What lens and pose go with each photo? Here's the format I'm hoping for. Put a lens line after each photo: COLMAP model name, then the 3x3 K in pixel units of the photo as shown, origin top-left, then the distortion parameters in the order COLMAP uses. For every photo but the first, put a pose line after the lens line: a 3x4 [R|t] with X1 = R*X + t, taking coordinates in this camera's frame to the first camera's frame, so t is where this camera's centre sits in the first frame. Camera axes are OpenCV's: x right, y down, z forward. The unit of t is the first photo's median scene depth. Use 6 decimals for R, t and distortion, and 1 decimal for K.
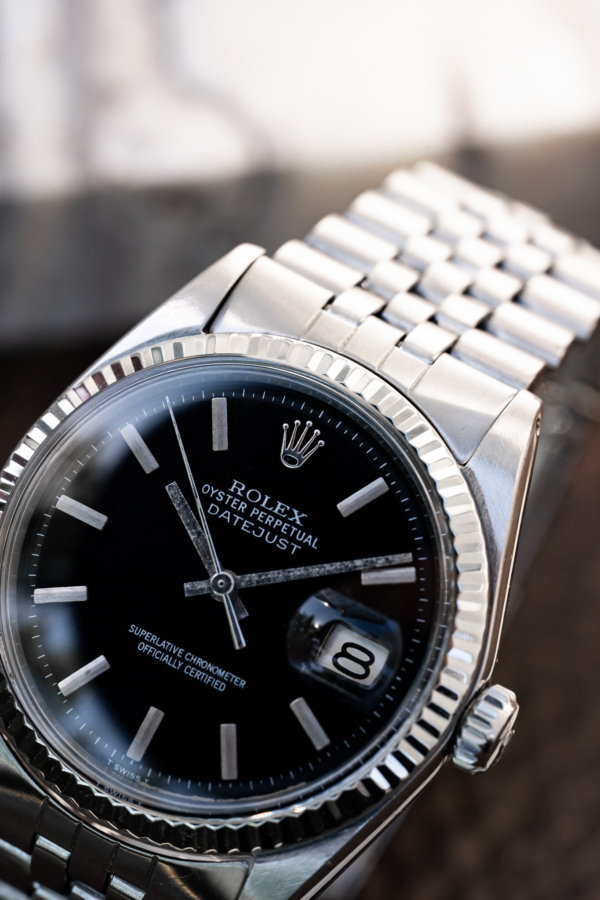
lens RADIAL K [[4405.5, 0, 300.0], [0, 4405.5, 450.0], [0, 0, 1]] dist [1.236772, 19.335466]
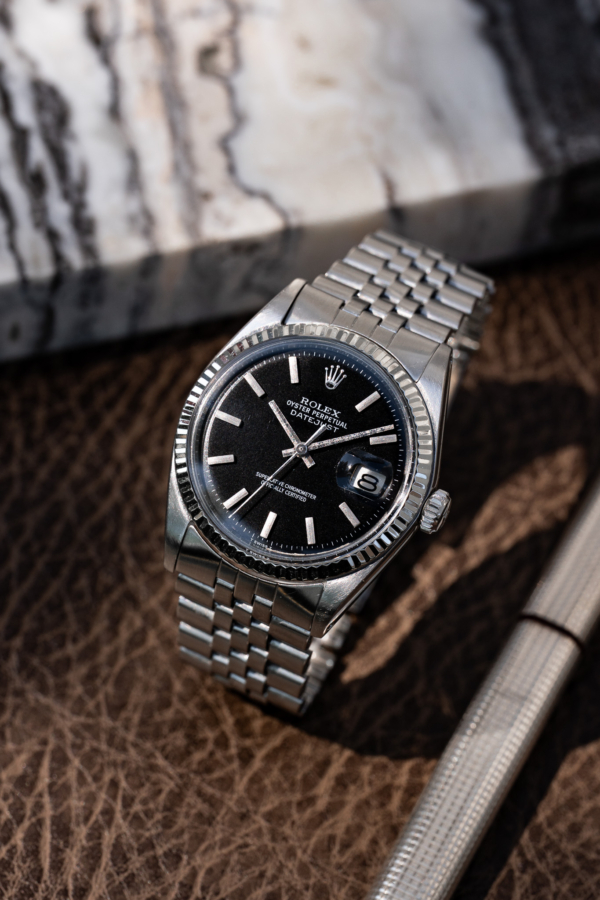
lens RADIAL K [[4248.5, 0, 300.0], [0, 4248.5, 450.0], [0, 0, 1]] dist [1.201785, 5.016292]
pose [[0.997182, -0.064396, 0.038498, -0.092460], [0.063942, 0.997870, 0.012890, 0.005761], [-0.039246, -0.010392, 0.999176, -0.934566]]
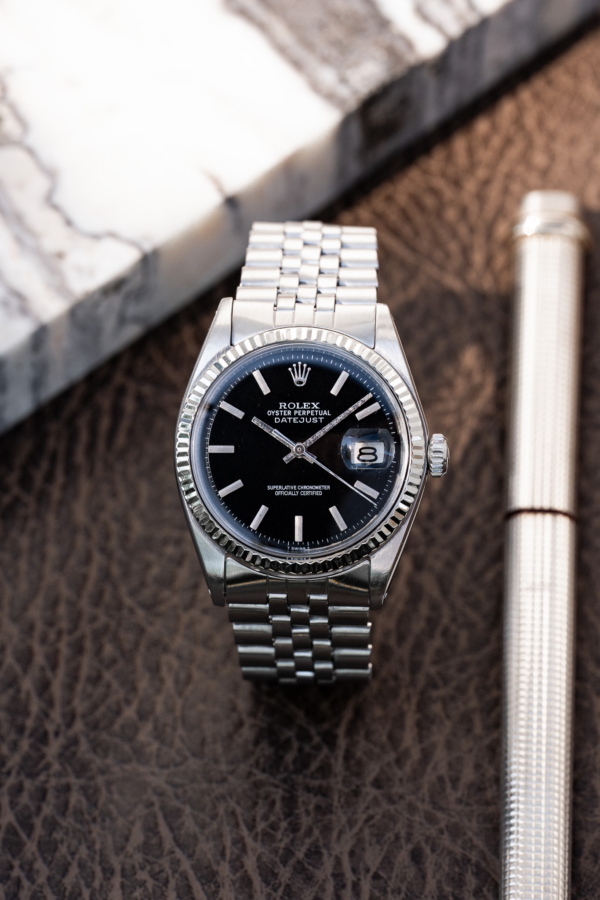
lens RADIAL K [[4248.5, 0, 300.0], [0, 4248.5, 450.0], [0, 0, 1]] dist [1.201785, 5.016292]
pose [[0.880161, -0.444887, 0.165508, -0.352002], [0.437249, 0.895587, 0.082084, -0.135429], [-0.184745, 0.000121, 0.982786, -0.991798]]
